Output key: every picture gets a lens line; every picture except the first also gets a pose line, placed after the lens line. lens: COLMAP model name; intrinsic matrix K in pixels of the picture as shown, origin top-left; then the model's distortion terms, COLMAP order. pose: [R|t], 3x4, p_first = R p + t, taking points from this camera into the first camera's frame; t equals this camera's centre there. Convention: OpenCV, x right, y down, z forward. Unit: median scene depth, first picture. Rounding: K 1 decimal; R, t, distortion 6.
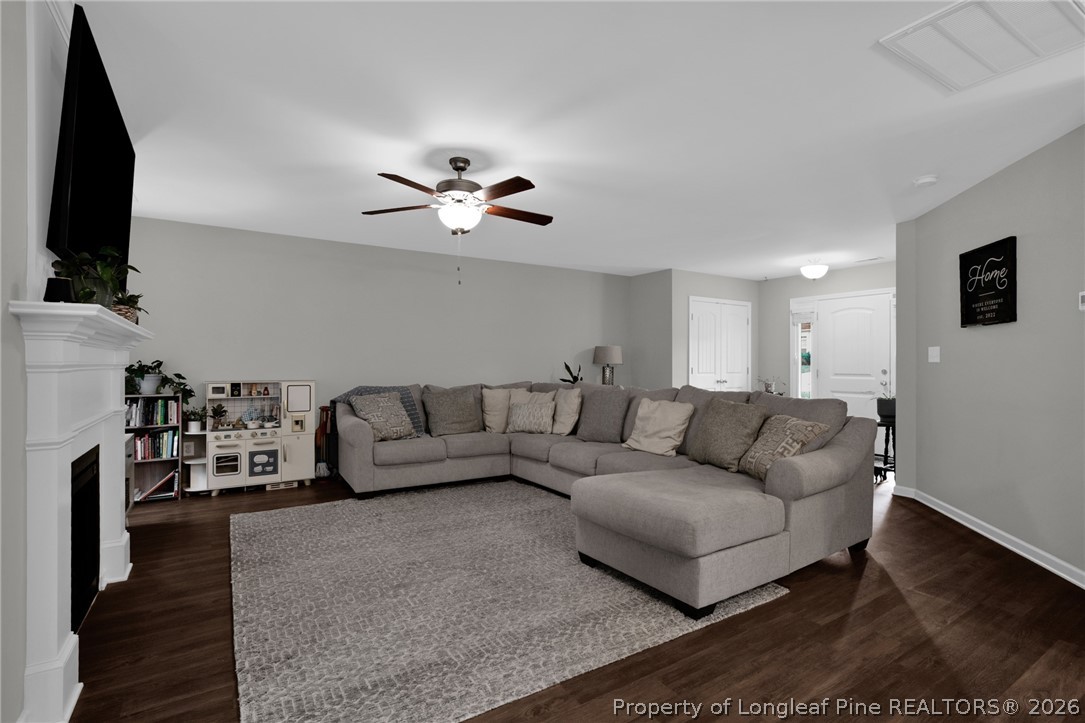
lens RADIAL K [[505.4, 0, 544.1], [0, 505.4, 360.4], [0, 0, 1]] dist [-0.001153, -0.001670]
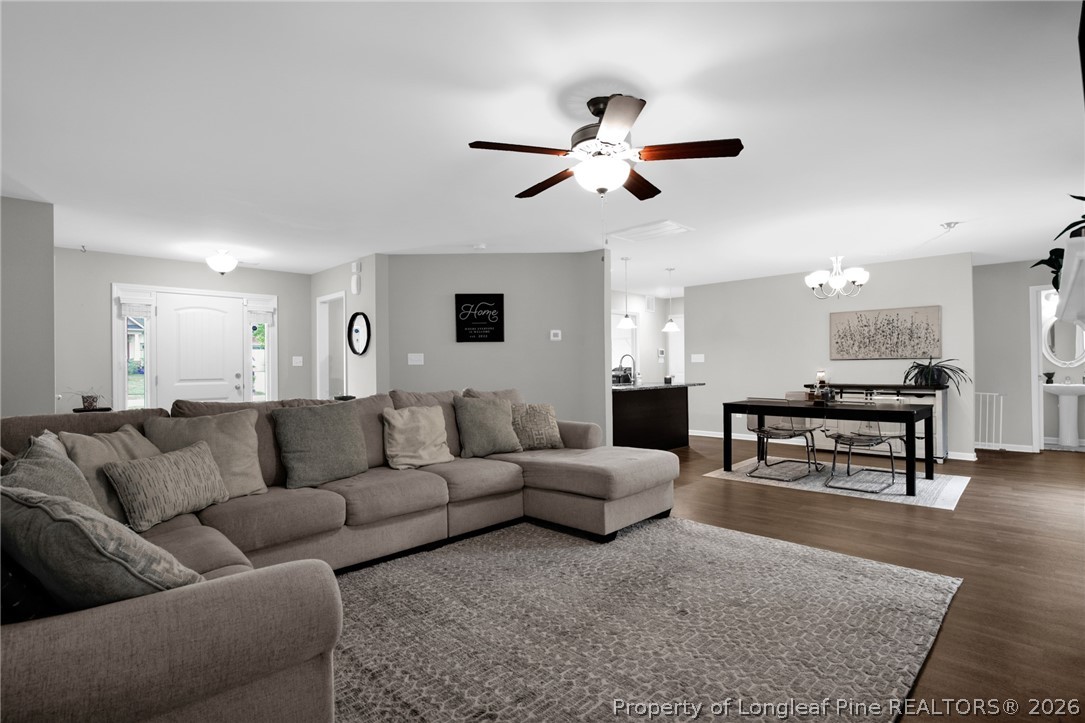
lens RADIAL K [[530.6, 0, 537.5], [0, 530.6, 364.2], [0, 0, 1]] dist [-0.021891, -0.000591]
pose [[-0.209523, 0.004649, 0.977793, -0.843759], [0.003468, 0.999986, -0.004012, 0.010840], [-0.977798, 0.002551, -0.209536, 1.144508]]
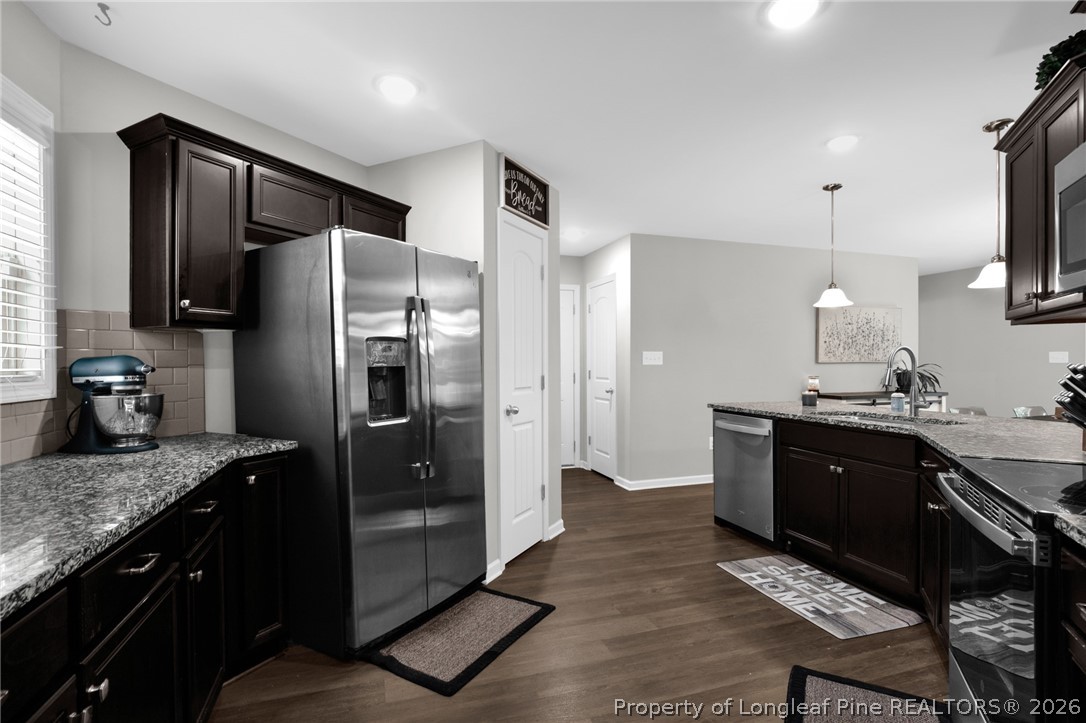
lens RADIAL K [[505.9, 0, 532.7], [0, 505.9, 366.9], [0, 0, 1]] dist [-0.001153, -0.001670]
pose [[-0.970053, 0.001721, 0.242888, 1.319500], [0.002572, 0.999992, 0.003189, -0.006304], [-0.242880, 0.003718, -0.970049, 1.320001]]
